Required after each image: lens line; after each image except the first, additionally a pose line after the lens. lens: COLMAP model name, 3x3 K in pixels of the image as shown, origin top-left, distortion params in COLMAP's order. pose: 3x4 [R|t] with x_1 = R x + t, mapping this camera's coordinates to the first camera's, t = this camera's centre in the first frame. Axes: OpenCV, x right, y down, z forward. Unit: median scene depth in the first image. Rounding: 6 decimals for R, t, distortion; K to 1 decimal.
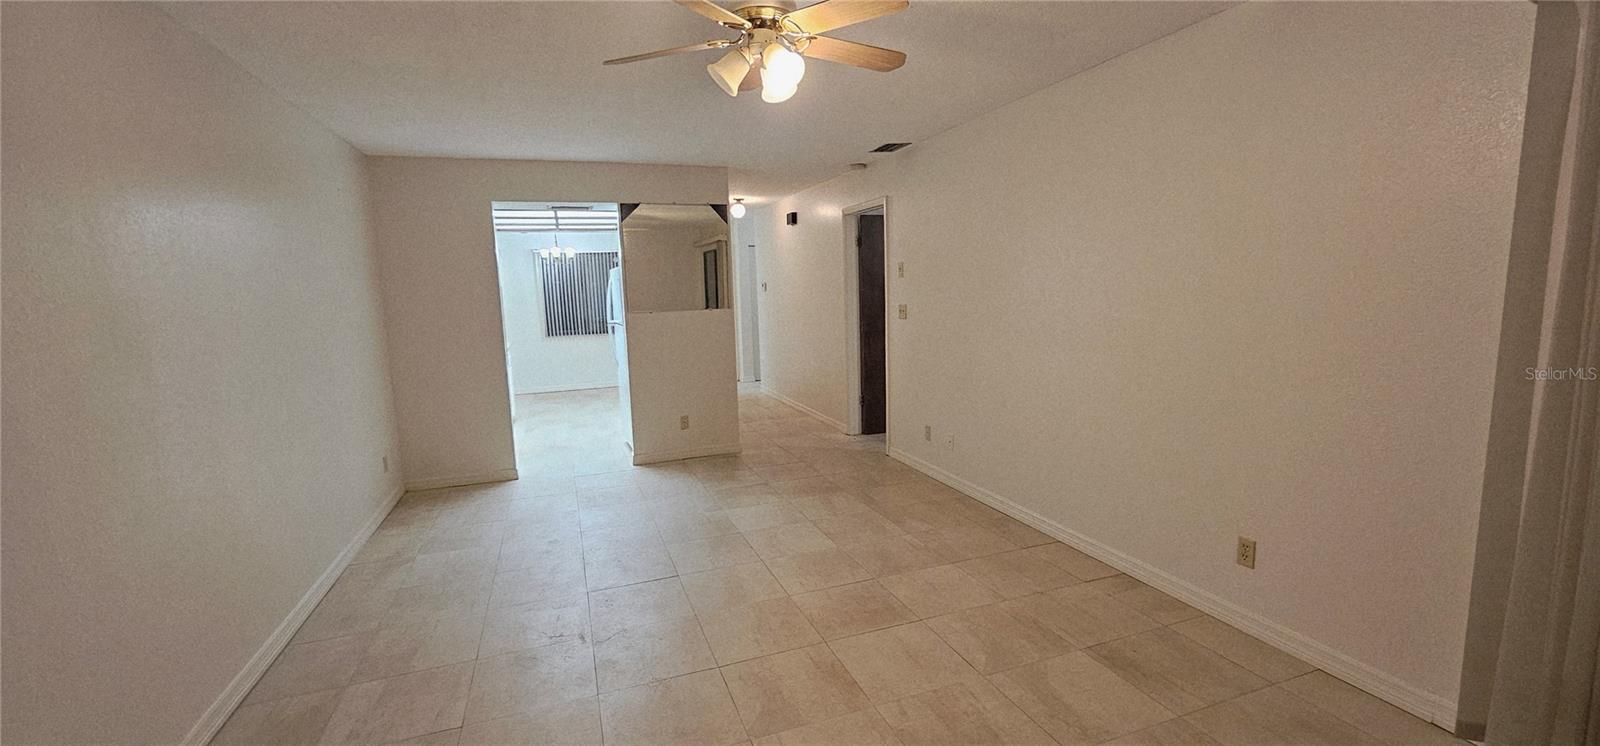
lens RADIAL K [[655.8, 0, 806.2], [0, 655.8, 382.8], [0, 0, 1]] dist [-0.007337, 0.001909]
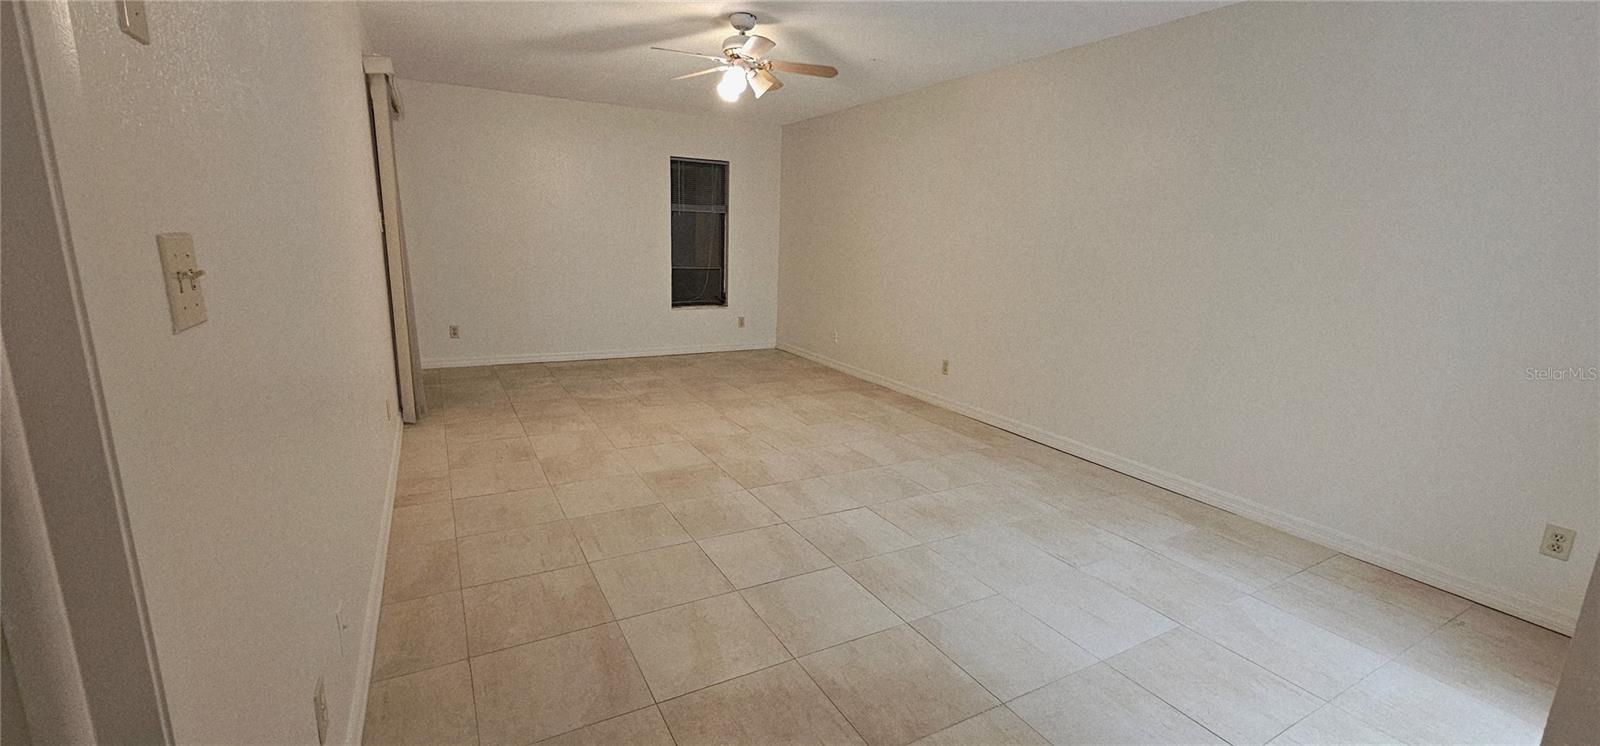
lens RADIAL K [[655.8, 0, 797.6], [0, 655.8, 381.4], [0, 0, 1]] dist [-0.007337, 0.001909]
pose [[-0.989533, 0.027886, -0.141587, 0.033542], [-0.025308, 0.932412, 0.360511, -0.213643], [0.142071, 0.360321, -0.921946, 1.714545]]
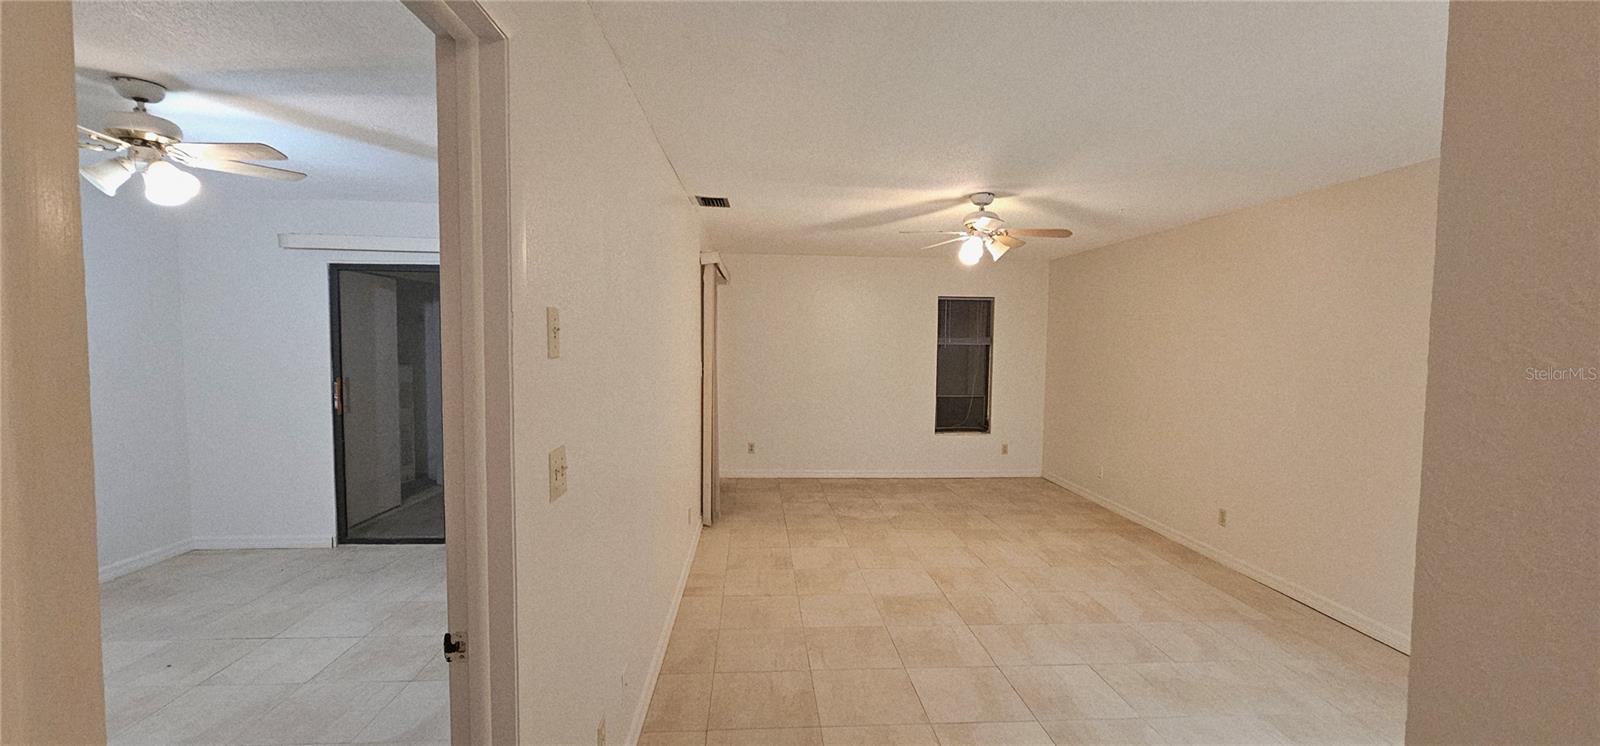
lens RADIAL K [[655.8, 0, 796.9], [0, 655.8, 375.6], [0, 0, 1]] dist [-0.007337, 0.001909]
pose [[-0.955486, 0.002469, 0.295027, -0.070485], [0.060255, 0.980523, 0.186936, -0.295839], [-0.288819, 0.196391, -0.937024, 1.814084]]
